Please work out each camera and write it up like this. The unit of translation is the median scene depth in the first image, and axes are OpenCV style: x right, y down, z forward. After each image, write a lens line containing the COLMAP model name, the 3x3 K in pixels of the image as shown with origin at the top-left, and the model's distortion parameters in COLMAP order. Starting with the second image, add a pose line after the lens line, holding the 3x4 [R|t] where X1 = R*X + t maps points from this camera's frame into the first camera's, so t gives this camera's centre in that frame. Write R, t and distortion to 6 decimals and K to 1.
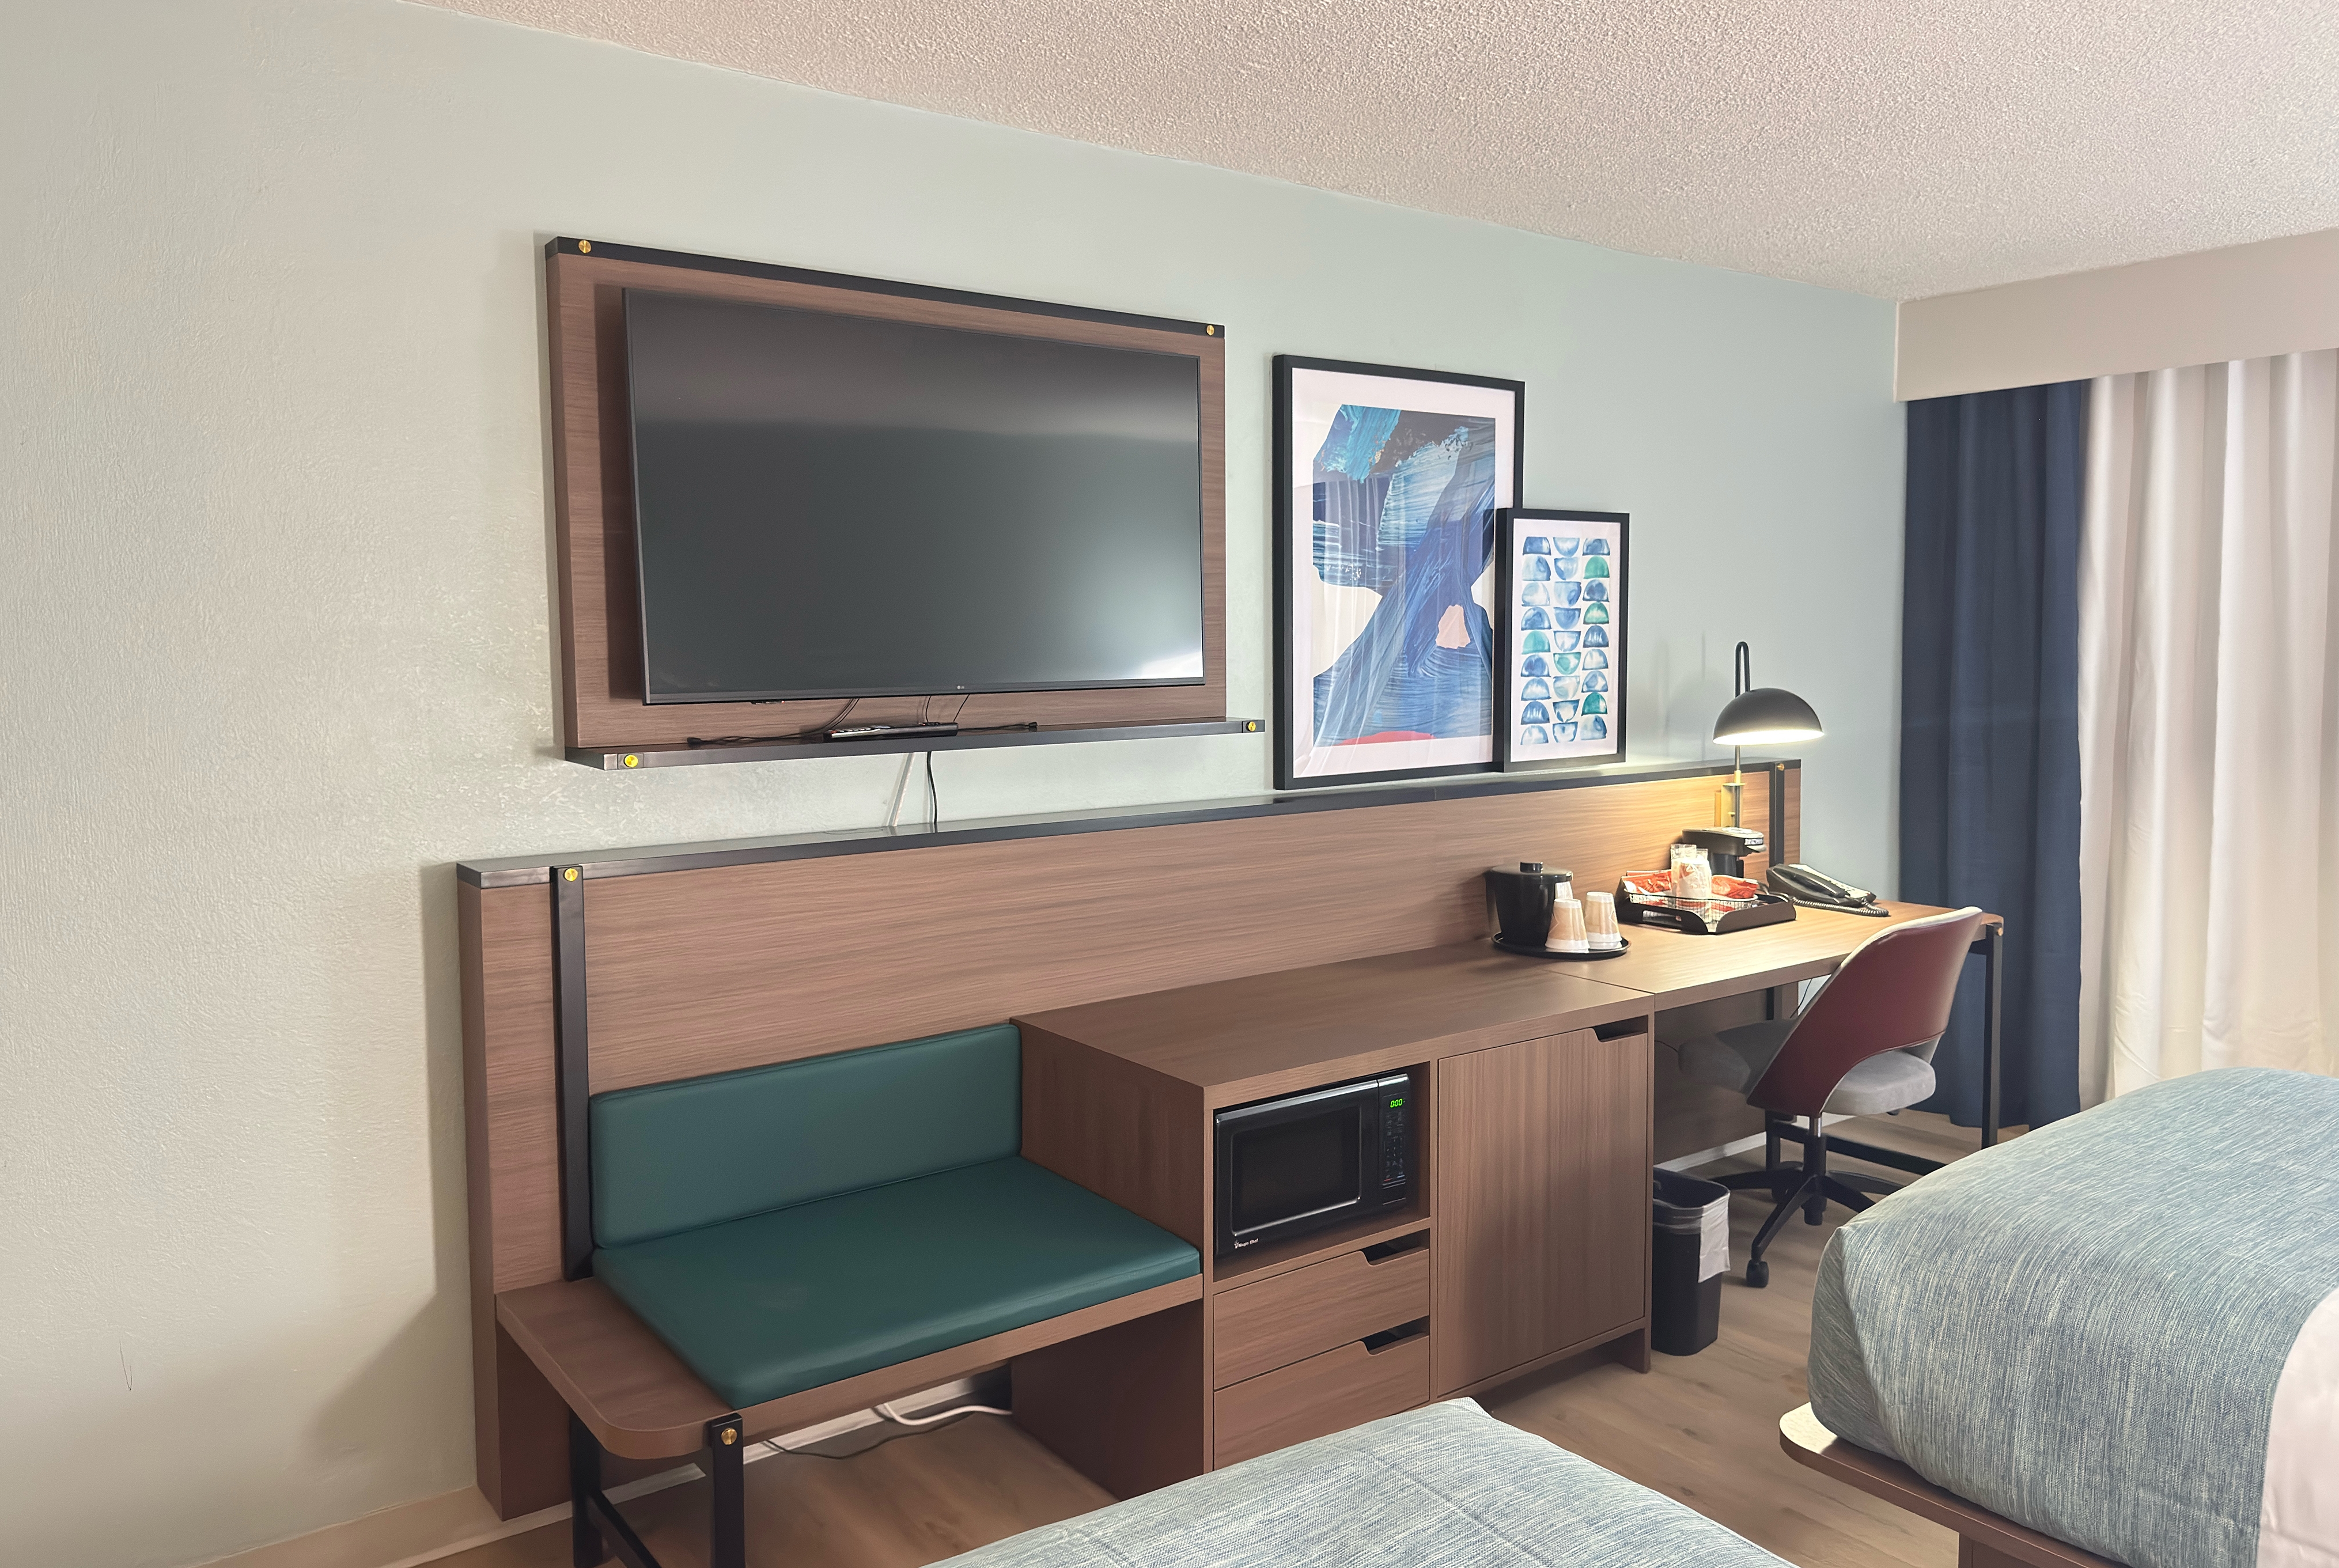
lens RADIAL K [[1638.5, 0, 1169.5], [0, 1638.5, 784.0], [0, 0, 1]] dist [0.008190, -0.041717]
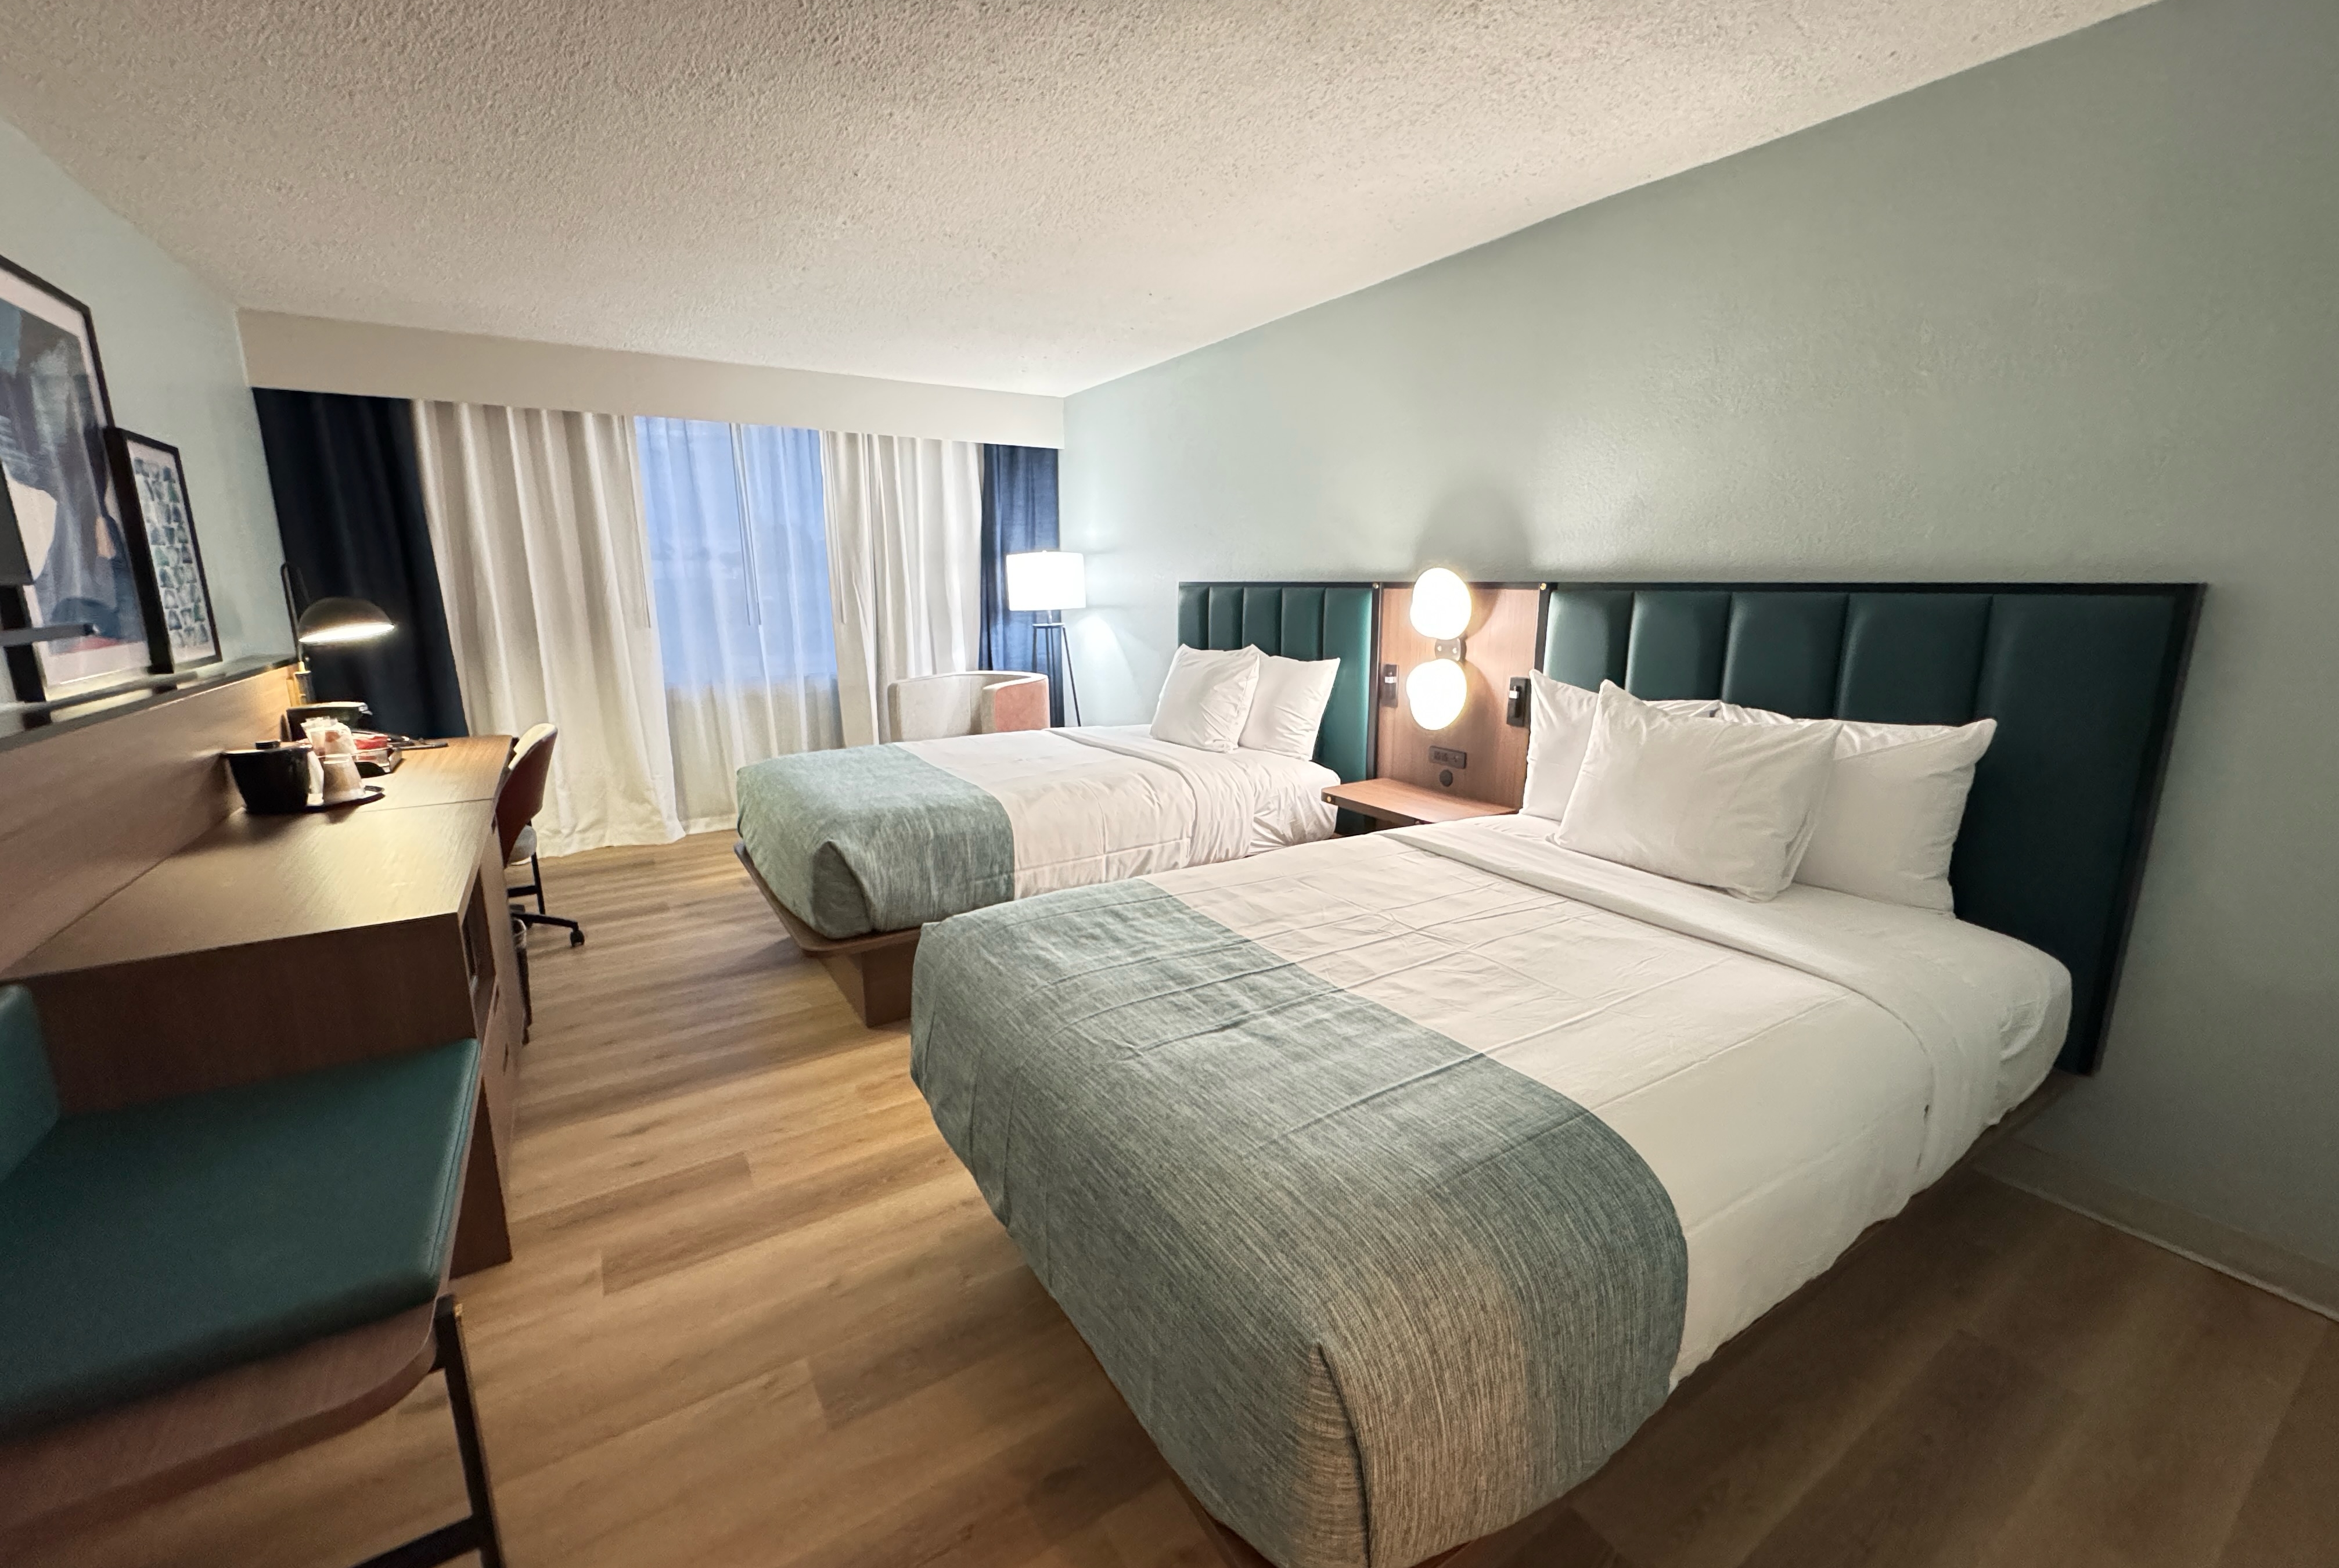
lens RADIAL K [[912.3, 0, 1169.5], [0, 912.3, 784.0], [0, 0, 1]] dist [0.000046, -0.000043]
pose [[0.052110, -0.210588, 0.976185, -0.395061], [0.093335, 0.974261, 0.205191, 0.002105], [-0.994270, 0.080420, 0.070424, 0.280259]]
